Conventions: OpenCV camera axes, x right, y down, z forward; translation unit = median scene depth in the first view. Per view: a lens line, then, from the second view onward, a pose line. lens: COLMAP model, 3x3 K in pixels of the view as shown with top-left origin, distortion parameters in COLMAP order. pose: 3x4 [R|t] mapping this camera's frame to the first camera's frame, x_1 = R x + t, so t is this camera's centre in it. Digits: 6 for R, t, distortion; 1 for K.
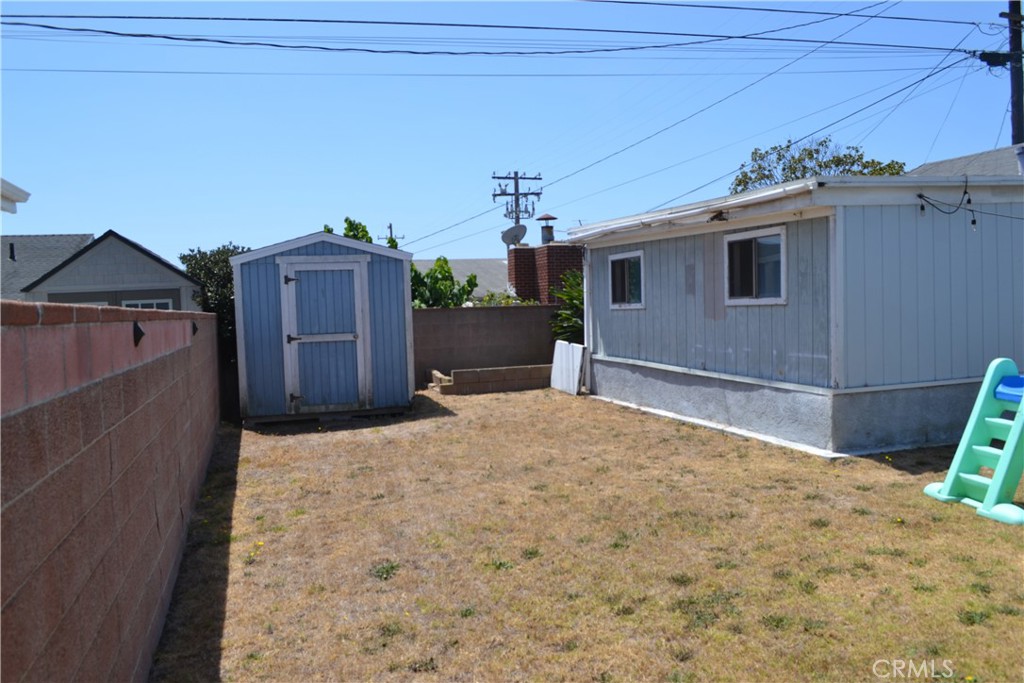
lens RADIAL K [[827.4, 0, 510.4], [0, 827.4, 345.7], [0, 0, 1]] dist [-0.086533, 0.016534]
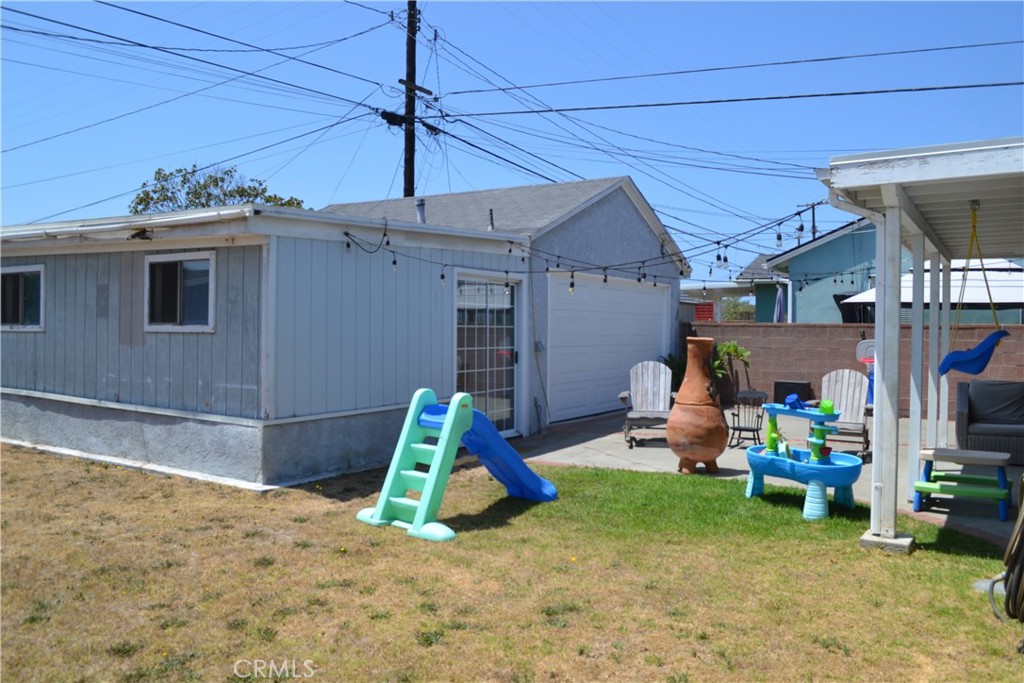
lens RADIAL K [[827.4, 0, 512.9], [0, 827.4, 341.1], [0, 0, 1]] dist [-0.086533, 0.016534]
pose [[0.756169, 0.027369, 0.653804, -0.025982], [-0.002069, 0.999220, -0.039436, -0.003835], [-0.654373, 0.028468, 0.755636, 0.052207]]
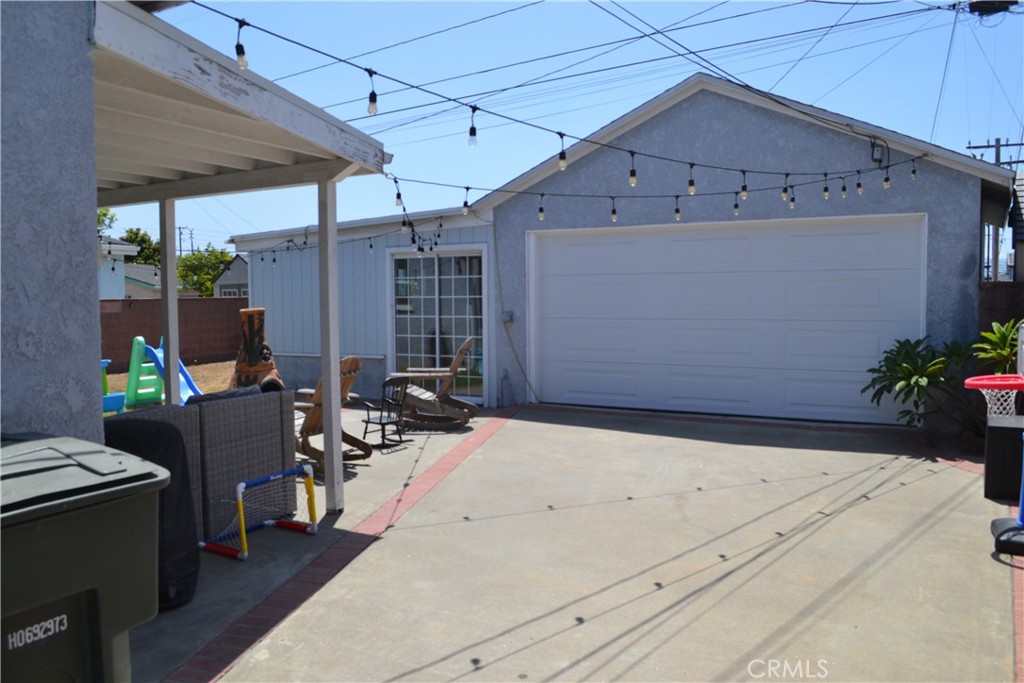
lens RADIAL K [[827.4, 0, 519.2], [0, 827.4, 347.4], [0, 0, 1]] dist [-0.086533, 0.016534]
pose [[0.670211, 0.072670, -0.738604, 2.093052], [-0.044233, 0.997337, 0.057990, -0.085442], [0.740851, -0.006195, 0.671641, 0.215694]]
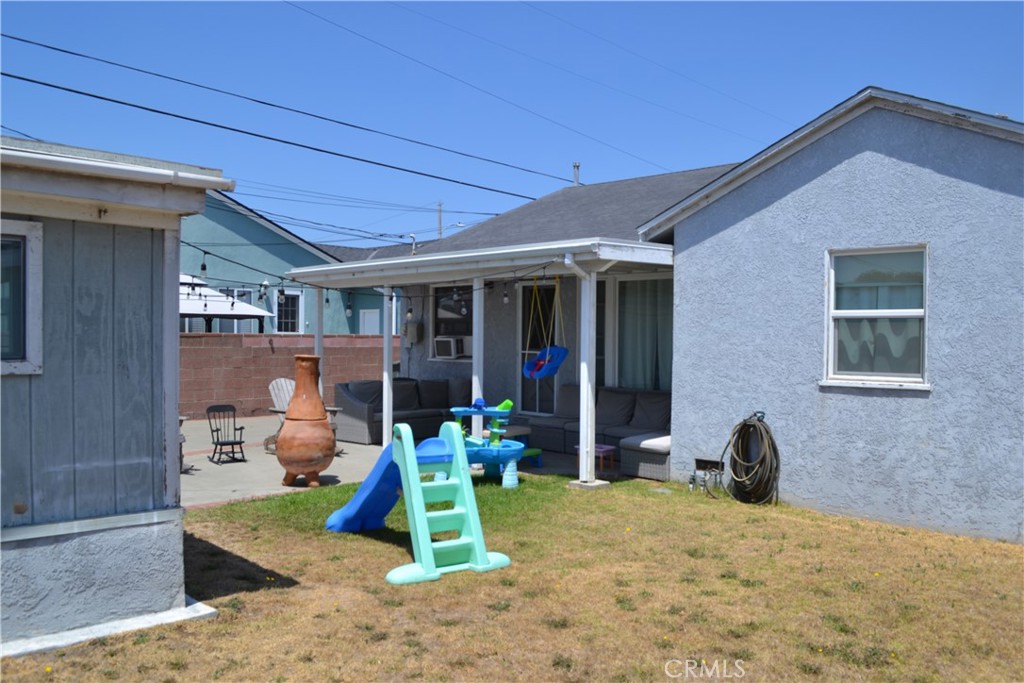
lens RADIAL K [[827.4, 0, 506.9], [0, 827.4, 343.6], [0, 0, 1]] dist [-0.086533, 0.016534]
pose [[-0.469919, 0.017369, 0.882539, -0.271381], [0.044251, 0.999013, 0.003900, -0.063148], [-0.881600, 0.040886, -0.470224, 1.052515]]
